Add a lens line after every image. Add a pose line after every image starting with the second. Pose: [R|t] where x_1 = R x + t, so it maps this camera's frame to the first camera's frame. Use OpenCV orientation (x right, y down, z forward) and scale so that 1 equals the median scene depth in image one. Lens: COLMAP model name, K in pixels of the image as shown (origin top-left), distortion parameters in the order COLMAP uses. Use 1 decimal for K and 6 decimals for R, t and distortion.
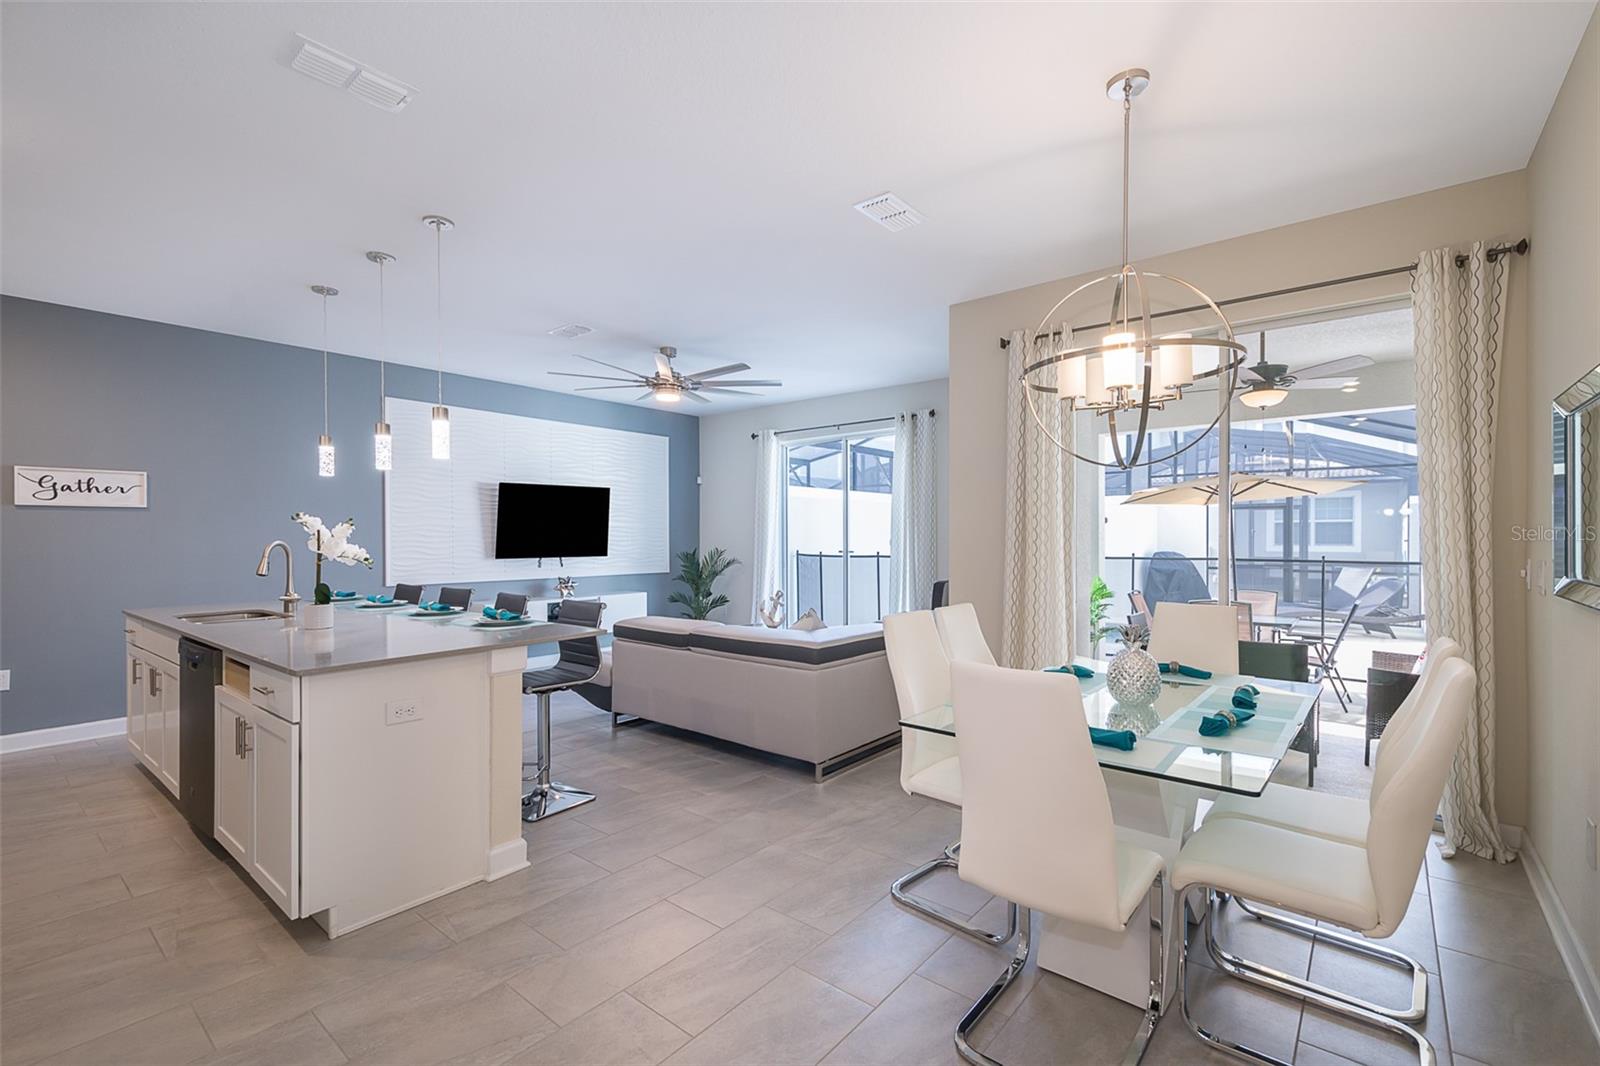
lens RADIAL K [[718.8, 0, 795.5], [0, 718.8, 537.2], [0, 0, 1]] dist [0.012993, -0.003792]
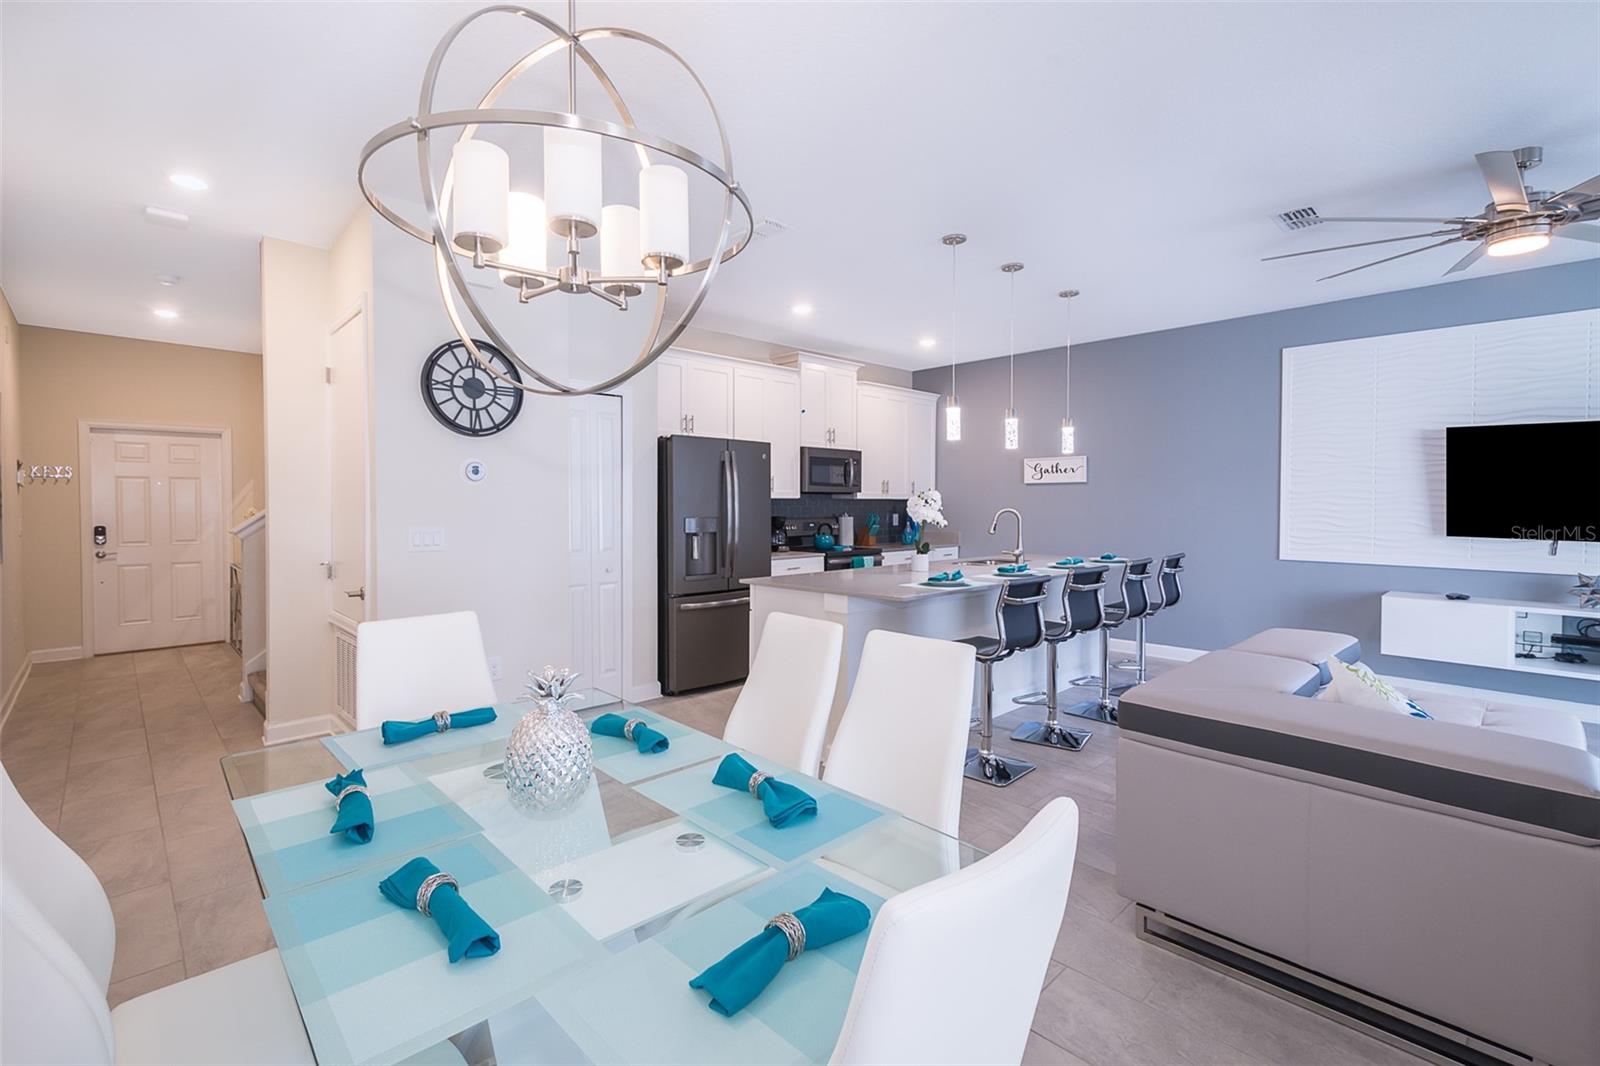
lens RADIAL K [[718.8, 0, 793.6], [0, 718.8, 517.0], [0, 0, 1]] dist [0.012993, -0.003792]
pose [[-0.131314, 0.025912, -0.991002, 0.551666], [0.001615, 0.999663, 0.025925, -0.012517], [0.991340, 0.001804, -0.131311, 0.688885]]
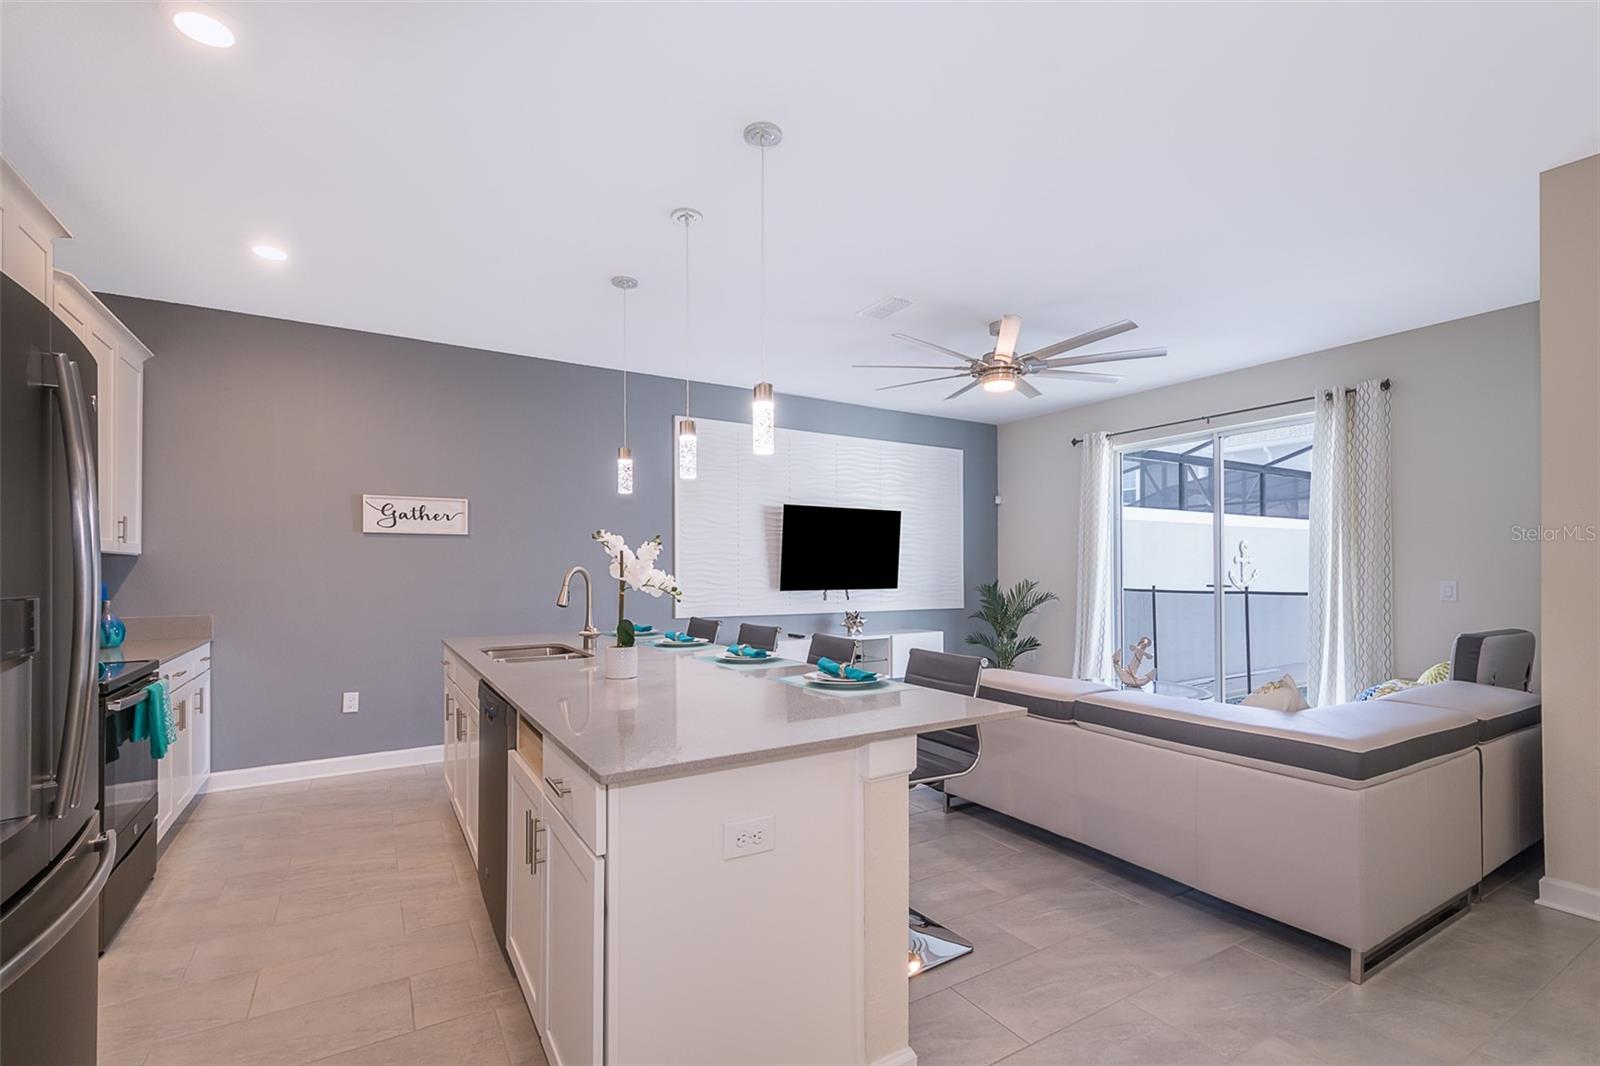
lens RADIAL K [[718.8, 0, 790.6], [0, 718.8, 564.3], [0, 0, 1]] dist [0.012993, -0.003792]
pose [[0.944421, 0.000280, -0.328737, -0.161403], [-0.002948, 0.999967, -0.007619, 0.006710], [0.328724, 0.008164, 0.944391, 0.226734]]
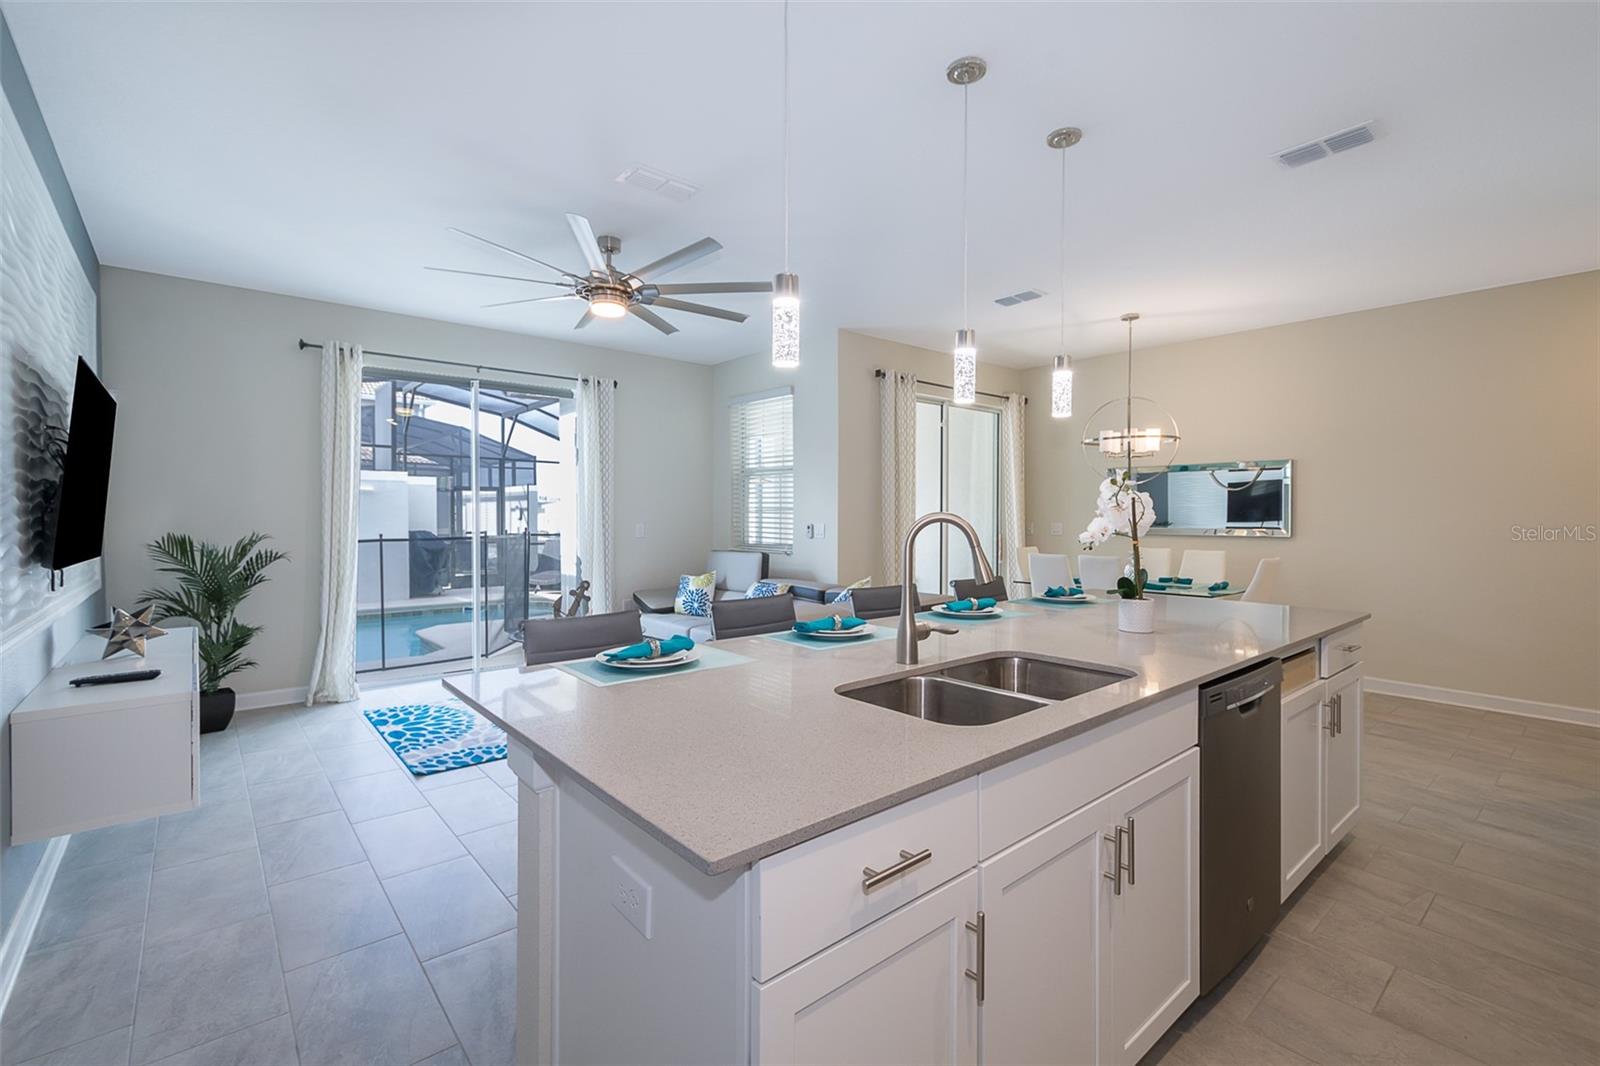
lens RADIAL K [[718.8, 0, 800.1], [0, 718.8, 521.6], [0, 0, 1]] dist [0.012993, -0.003792]
pose [[0.158665, -0.006666, 0.987310, -0.994506], [0.000216, 0.999977, 0.006717, 0.005373], [-0.987333, -0.000853, 0.158662, 0.841923]]
